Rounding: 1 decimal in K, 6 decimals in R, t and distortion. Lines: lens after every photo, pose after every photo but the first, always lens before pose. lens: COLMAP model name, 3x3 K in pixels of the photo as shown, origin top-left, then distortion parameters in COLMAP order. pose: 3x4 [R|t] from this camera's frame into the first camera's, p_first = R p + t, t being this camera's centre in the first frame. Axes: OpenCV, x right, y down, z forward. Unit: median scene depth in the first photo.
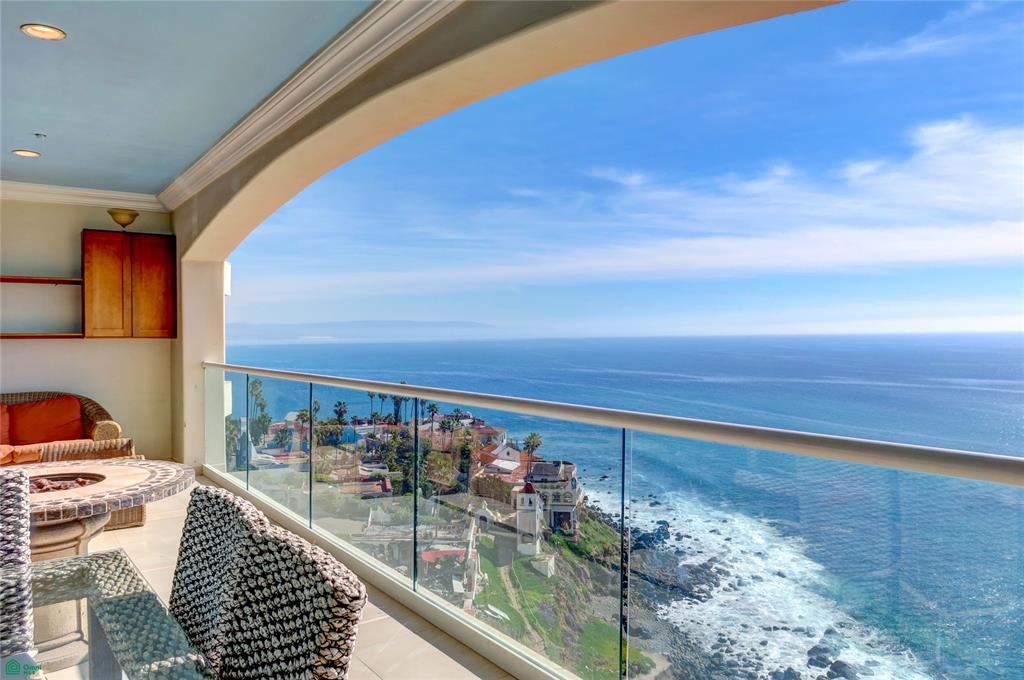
lens RADIAL K [[727.6, 0, 512.0], [0, 727.6, 340.0], [0, 0, 1]] dist [-0.027677, -0.002822]
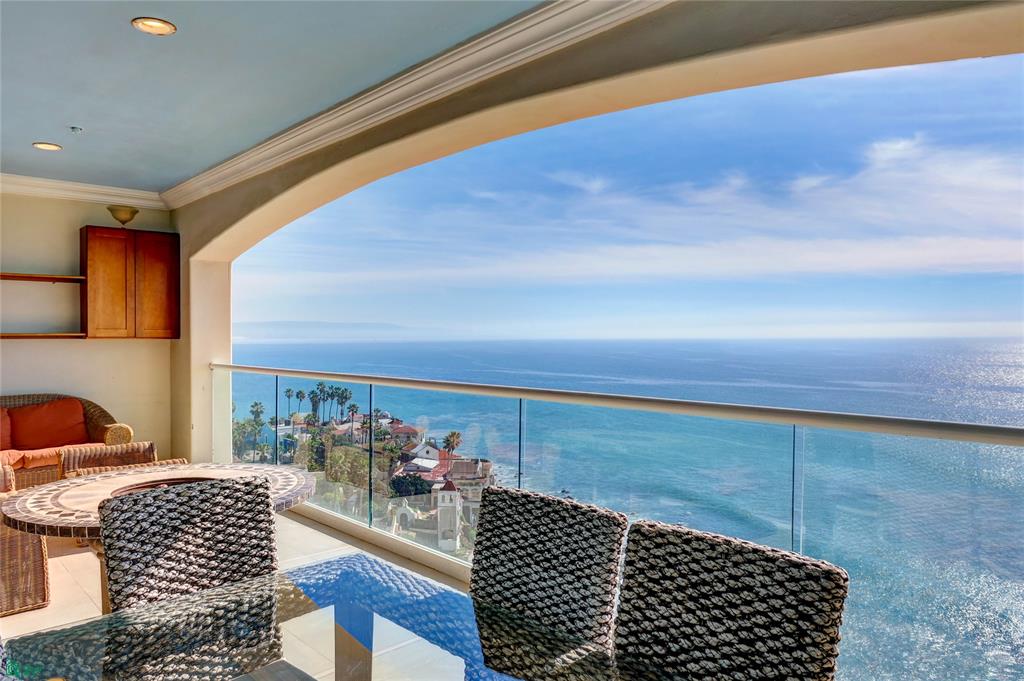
lens RADIAL K [[714.2, 0, 508.8], [0, 714.2, 340.8], [0, 0, 1]] dist [-0.029909, 0.004482]
pose [[0.994358, 0.002289, 0.106053, -0.128473], [-0.002413, 0.999997, 0.001040, -0.001894], [-0.106051, -0.001290, 0.994360, -0.004248]]
